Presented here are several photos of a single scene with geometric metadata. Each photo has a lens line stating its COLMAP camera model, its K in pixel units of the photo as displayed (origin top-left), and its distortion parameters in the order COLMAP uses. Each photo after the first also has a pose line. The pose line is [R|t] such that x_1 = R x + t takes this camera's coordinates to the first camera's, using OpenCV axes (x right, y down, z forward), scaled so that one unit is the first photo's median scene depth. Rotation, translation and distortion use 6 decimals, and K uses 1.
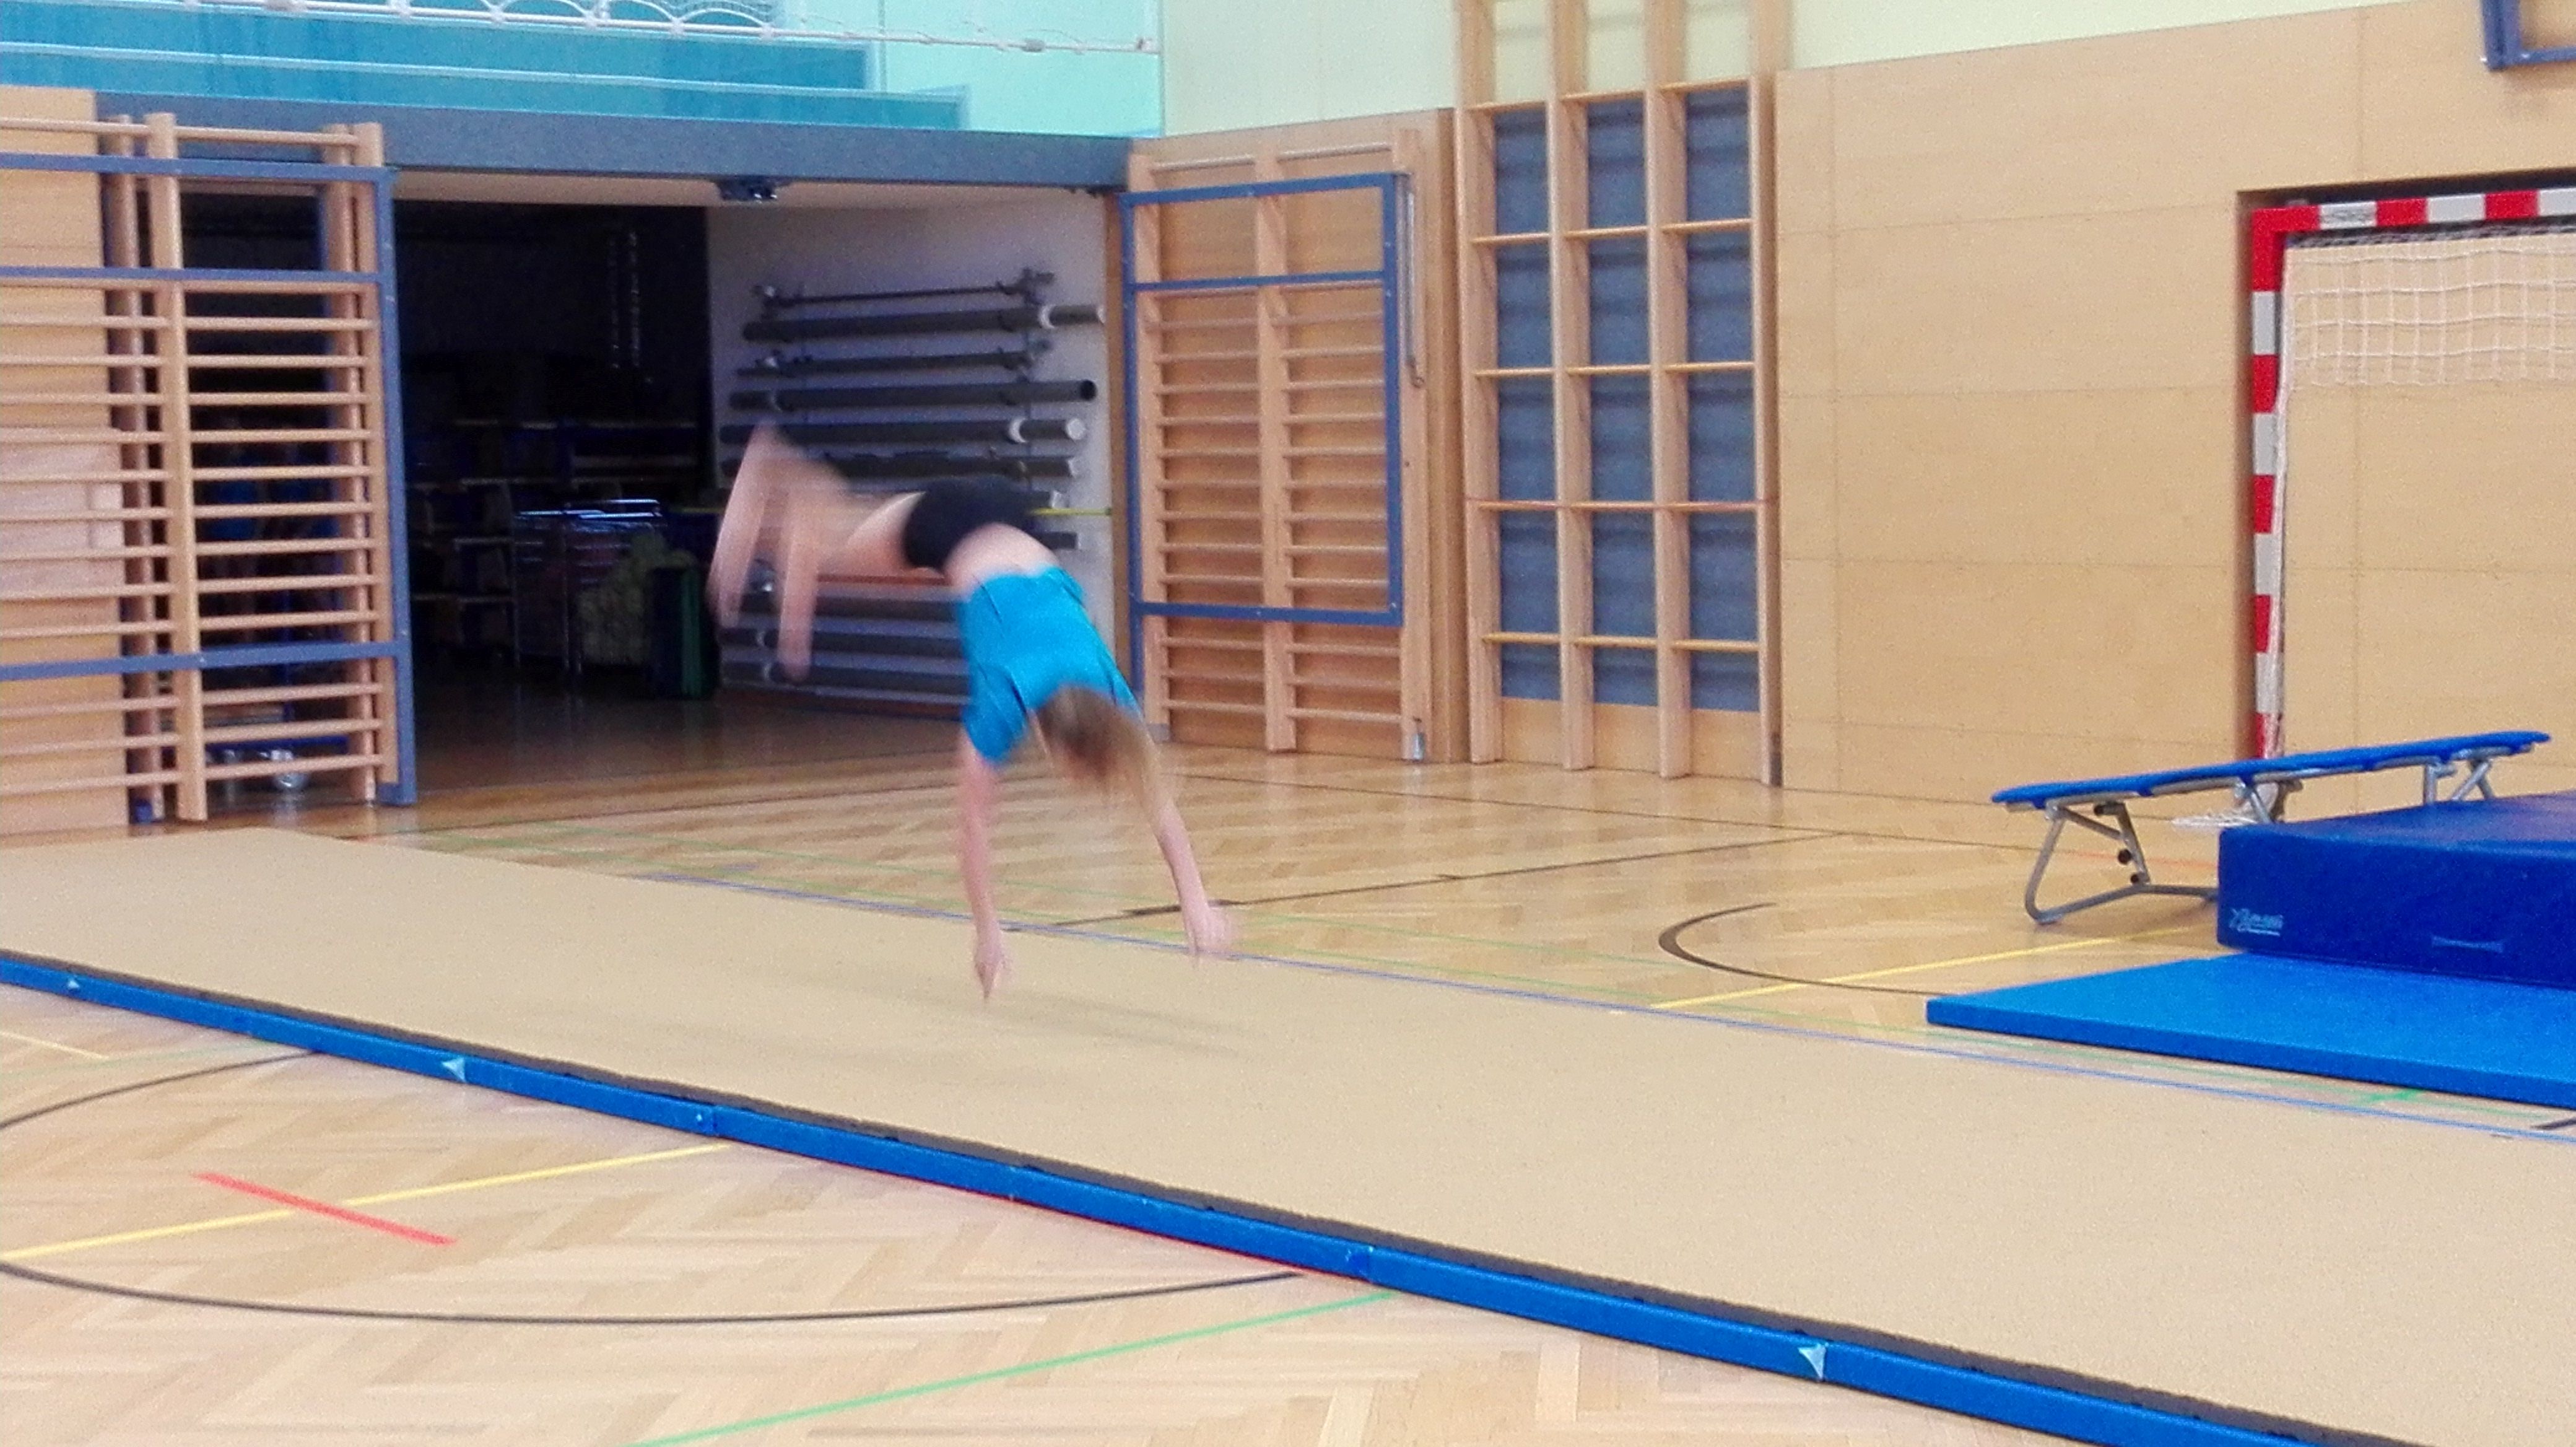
lens RADIAL K [[4082.8, 0, 1288.0], [0, 4082.8, 723.5], [0, 0, 1]] dist [0.010951, 0.574174]
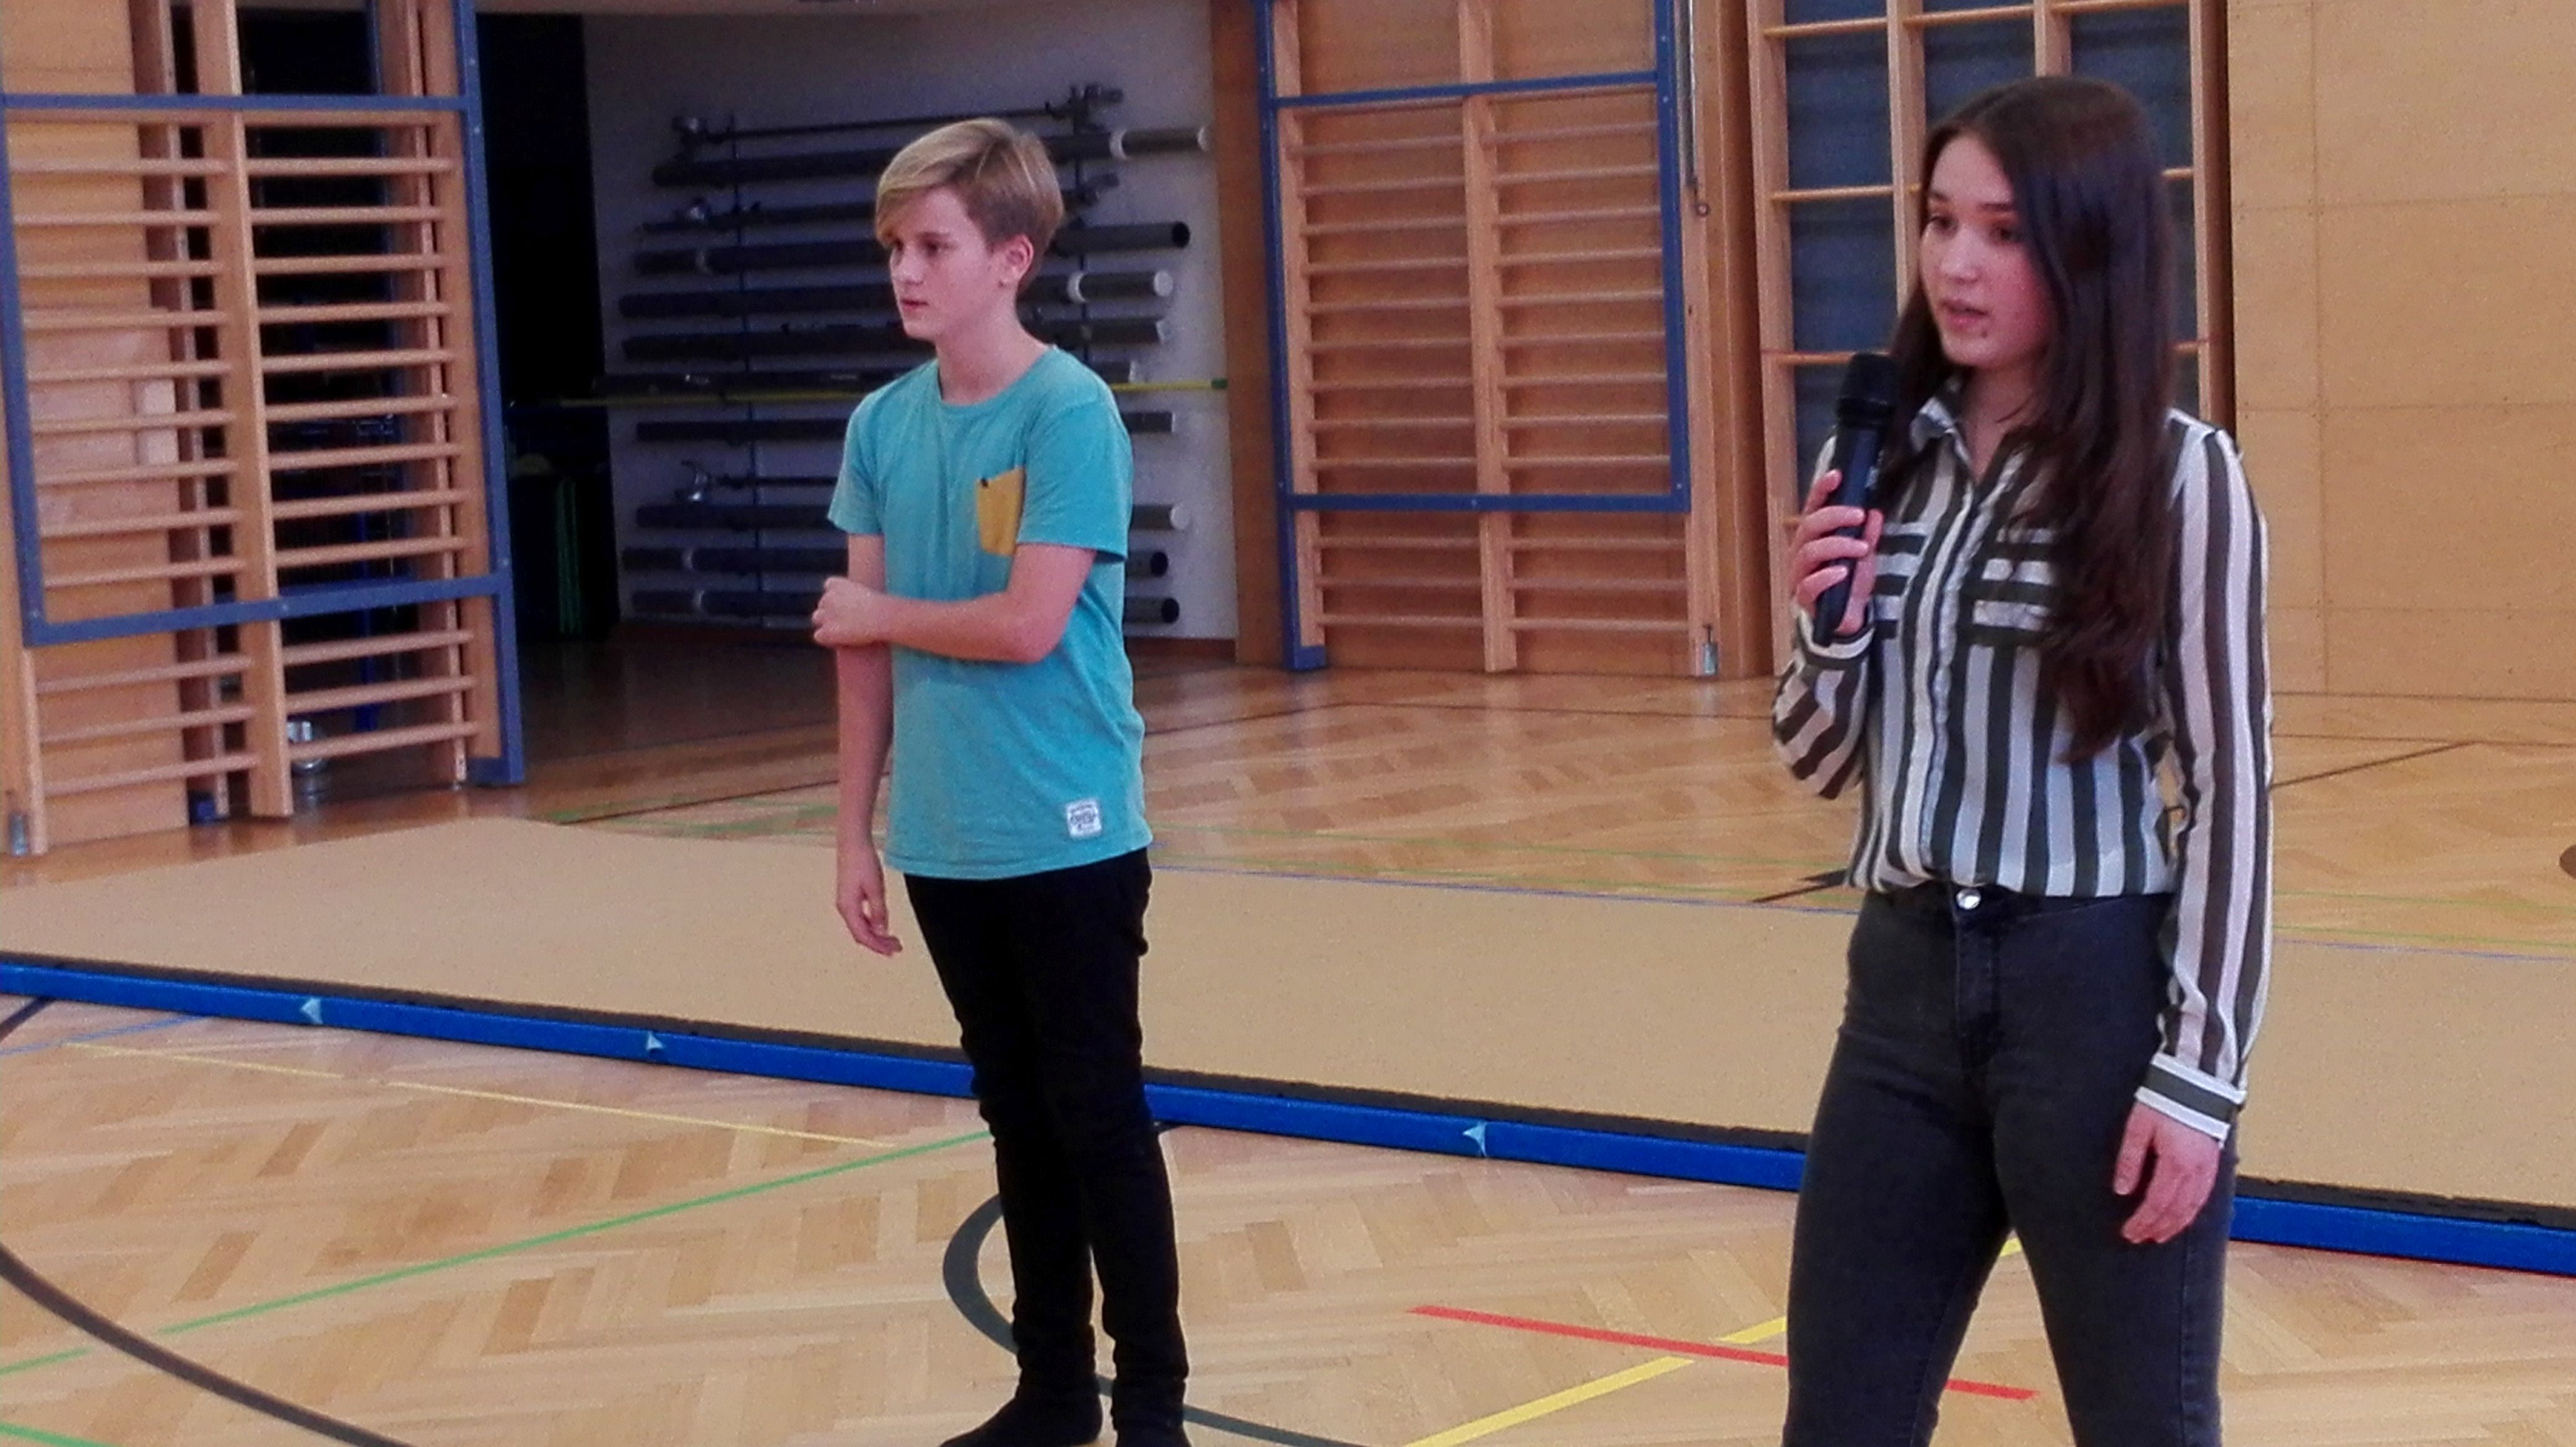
lens RADIAL K [[4731.7, 0, 1492.0], [0, 4731.7, 720.6], [0, 0, 1]] dist [0.031148, 0.160281]
pose [[0.987670, -0.041448, 0.150964, -0.167622], [0.038706, 0.999029, 0.021058, -0.004025], [-0.151690, -0.014955, 0.988315, 0.085037]]
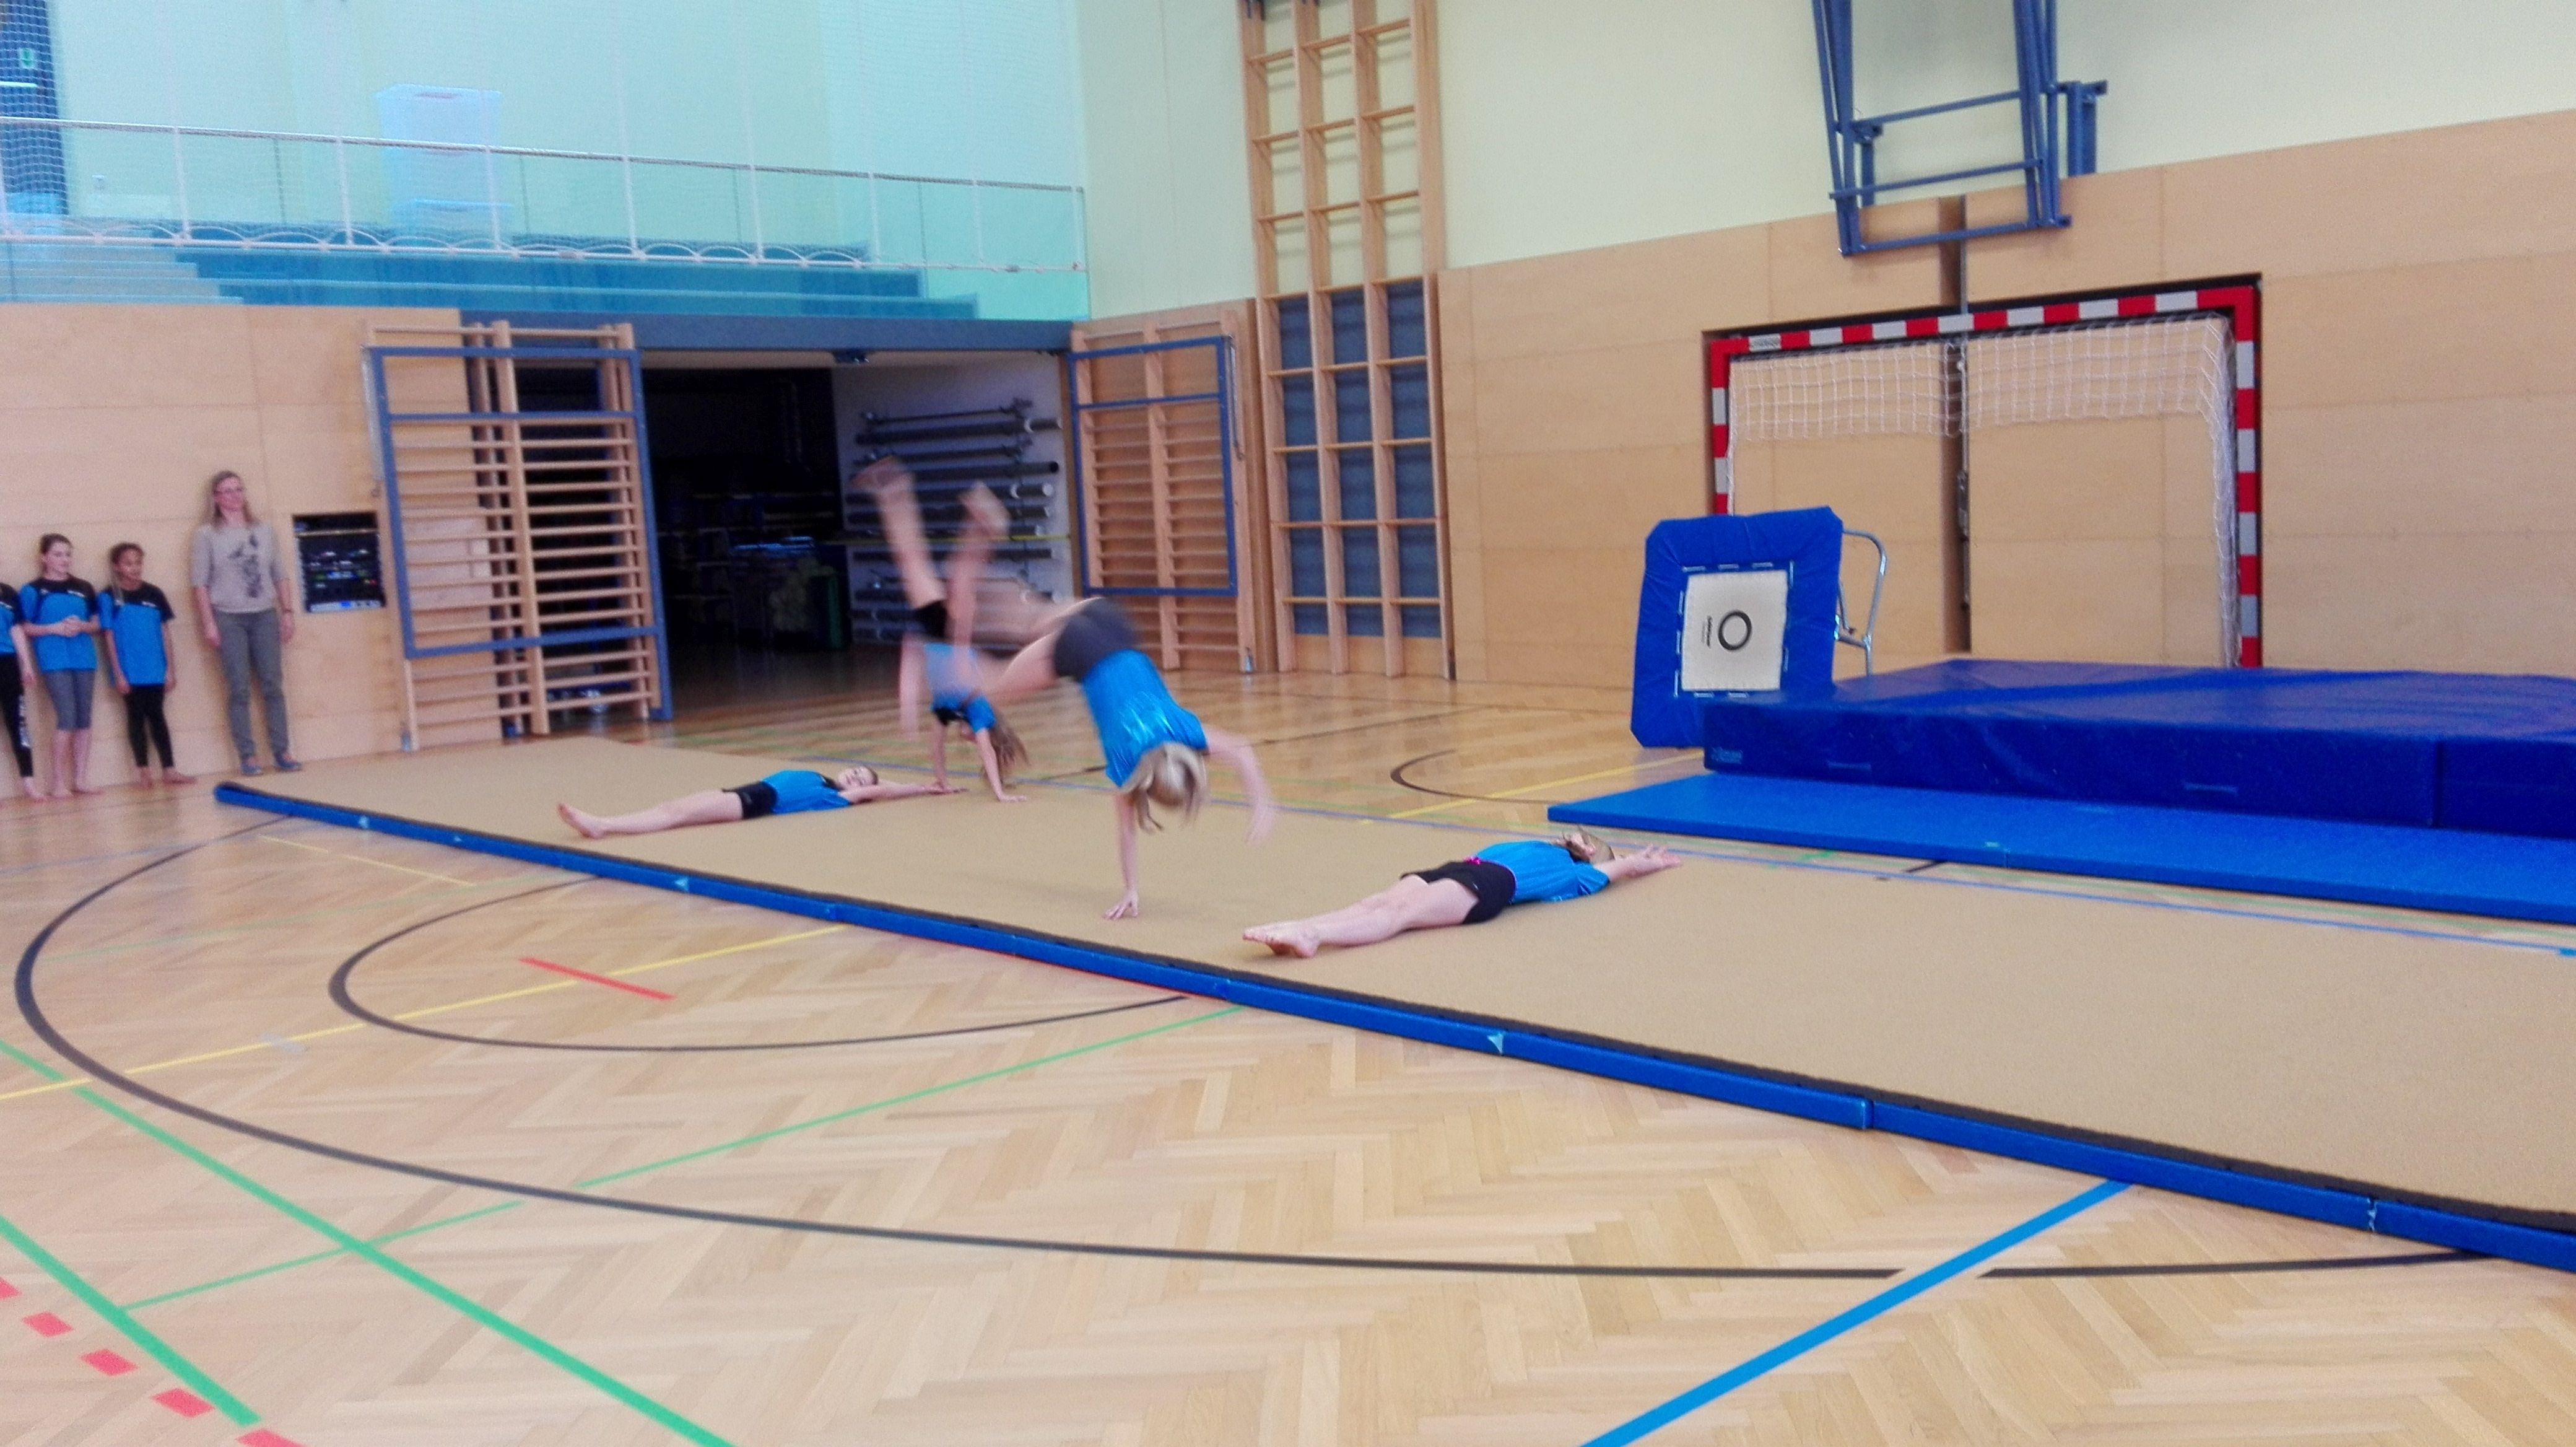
lens RADIAL K [[2238.6, 0, 1287.2], [0, 2238.6, 751.7], [0, 0, 1]] dist [0.105867, -0.193970]
pose [[0.998154, -0.039383, 0.046242, 0.002113], [0.037145, 0.998142, 0.048305, -0.002951], [-0.048059, -0.046498, 0.997762, 0.033182]]
